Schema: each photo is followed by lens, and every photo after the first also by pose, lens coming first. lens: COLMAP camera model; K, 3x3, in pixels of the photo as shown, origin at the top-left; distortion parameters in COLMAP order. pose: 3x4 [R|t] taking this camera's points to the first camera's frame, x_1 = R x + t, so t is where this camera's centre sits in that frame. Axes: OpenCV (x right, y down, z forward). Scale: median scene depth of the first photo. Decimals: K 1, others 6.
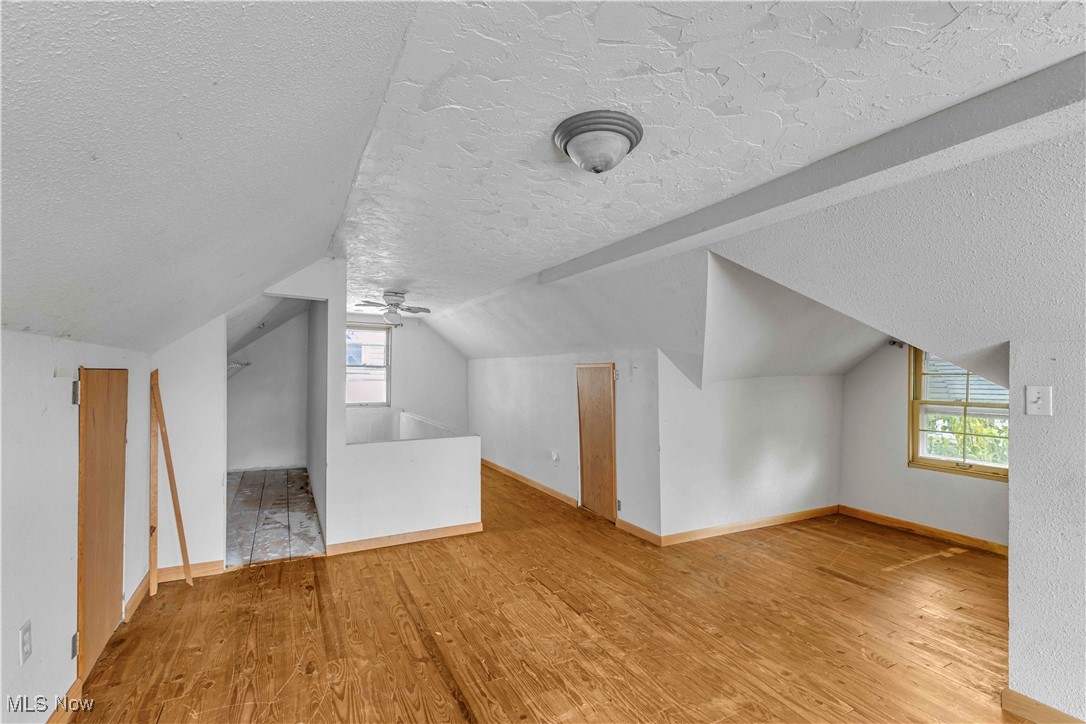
lens RADIAL K [[478.0, 0, 545.5], [0, 478.0, 367.3], [0, 0, 1]] dist [-0.002235, -0.000726]
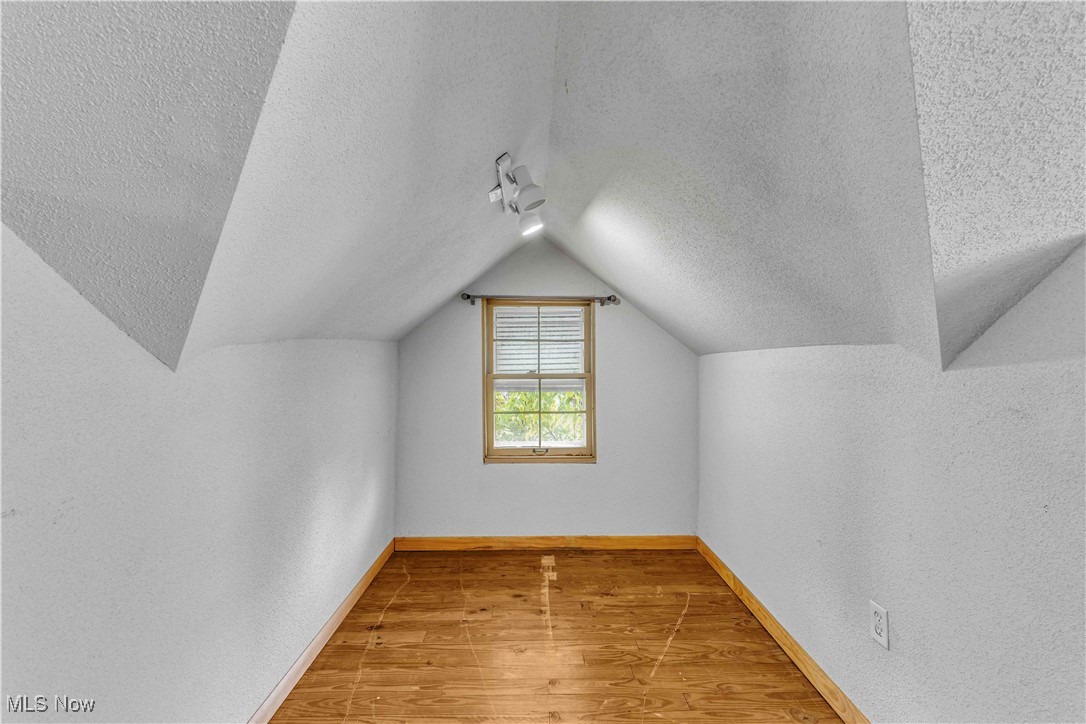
lens RADIAL K [[478.0, 0, 550.4], [0, 478.0, 354.0], [0, 0, 1]] dist [-0.002235, -0.000726]
pose [[0.463819, -0.006307, 0.885907, 0.152015], [-0.010040, 0.999873, 0.012375, 0.027488], [-0.885873, -0.014634, 0.463697, 0.591084]]
